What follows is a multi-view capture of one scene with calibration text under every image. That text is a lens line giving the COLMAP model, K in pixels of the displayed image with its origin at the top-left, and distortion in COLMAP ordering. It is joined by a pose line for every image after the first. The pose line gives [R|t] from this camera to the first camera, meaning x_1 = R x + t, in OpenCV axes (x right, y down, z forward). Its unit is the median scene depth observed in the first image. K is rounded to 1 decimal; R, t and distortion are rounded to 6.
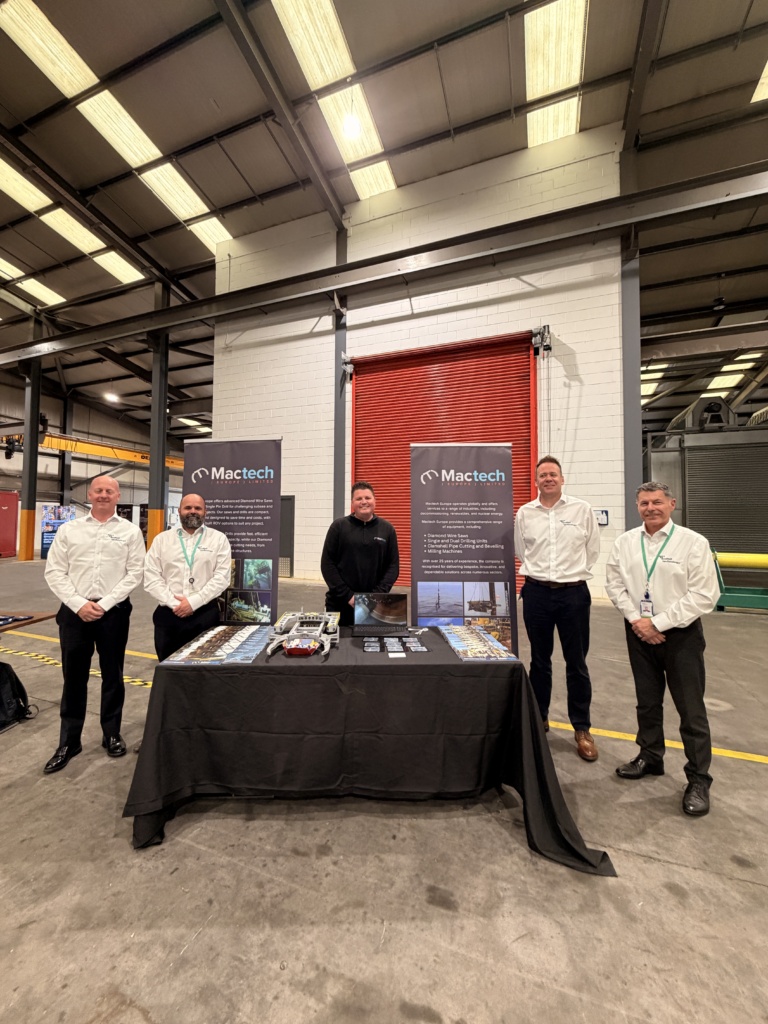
lens RADIAL K [[409.1, 0, 381.8], [0, 409.1, 502.7], [0, 0, 1]] dist [0.000979, -0.000327]
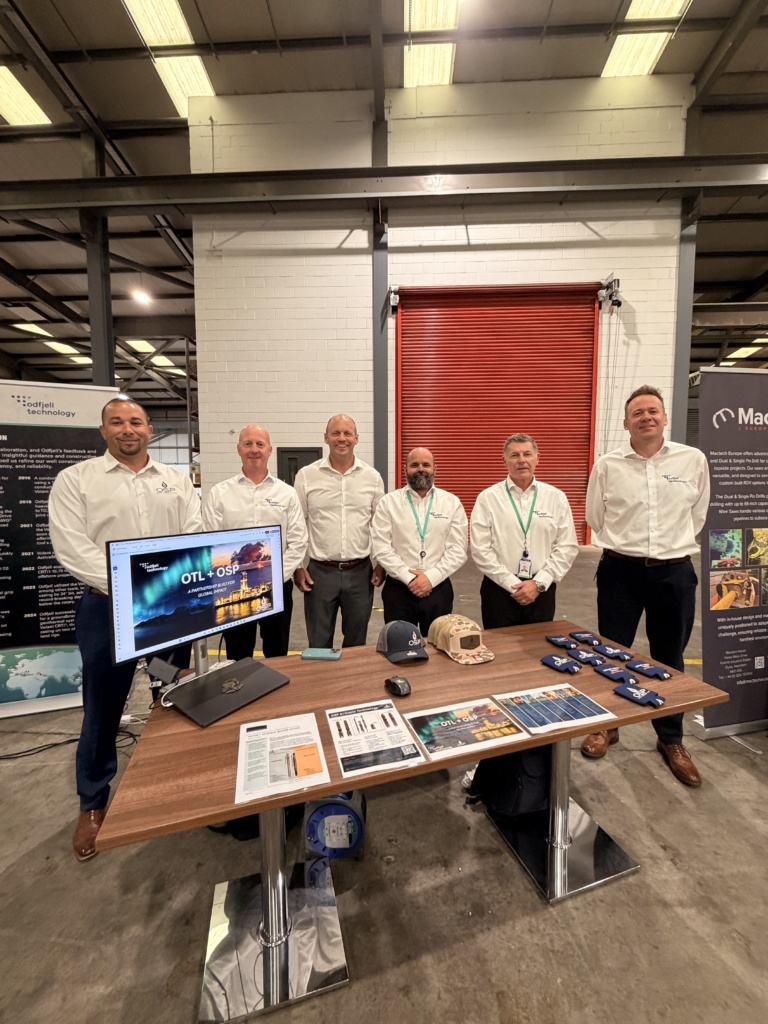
lens RADIAL K [[409.1, 0, 387.9], [0, 409.1, 503.6], [0, 0, 1]] dist [0.000979, -0.000327]
pose [[0.949145, -0.027394, 0.313644, -0.377165], [-0.008740, 0.993531, 0.113225, 0.002503], [-0.314717, -0.110208, 0.942766, 0.142908]]
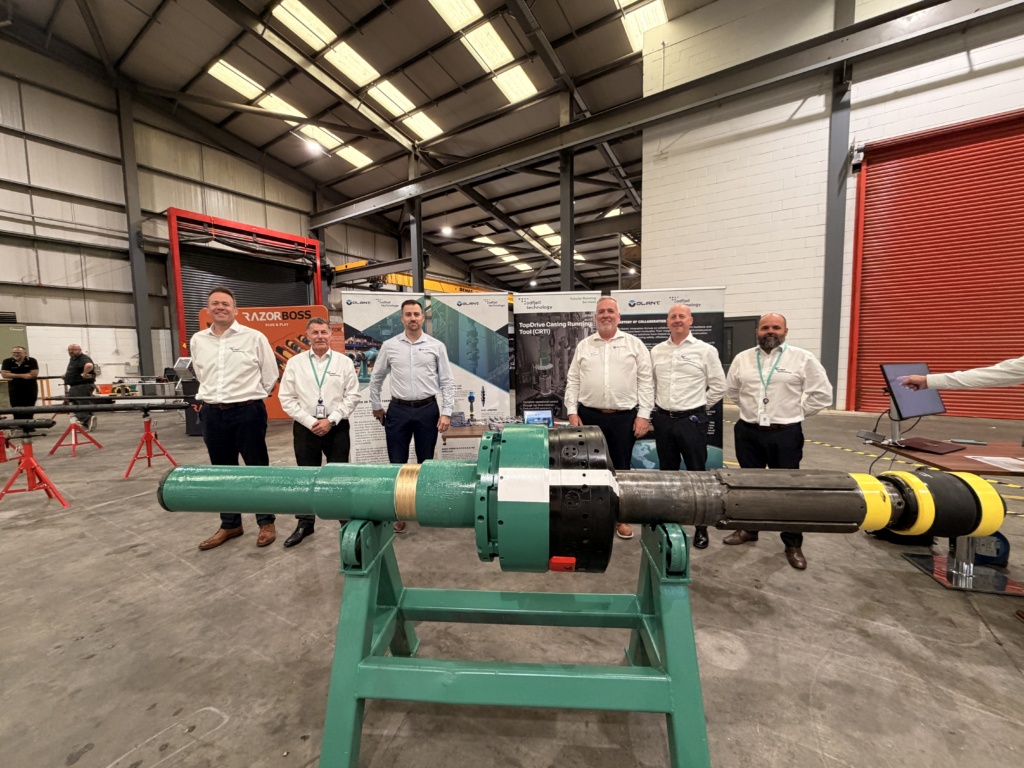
lens RADIAL K [[409.1, 0, 510.2], [0, 409.1, 381.4], [0, 0, 1]] dist [0.000979, -0.000327]
pose [[0.974472, -0.003375, -0.224482, -0.588475], [0.031318, 0.992154, 0.121033, 0.001989], [0.222313, -0.124973, 0.966933, -0.023751]]
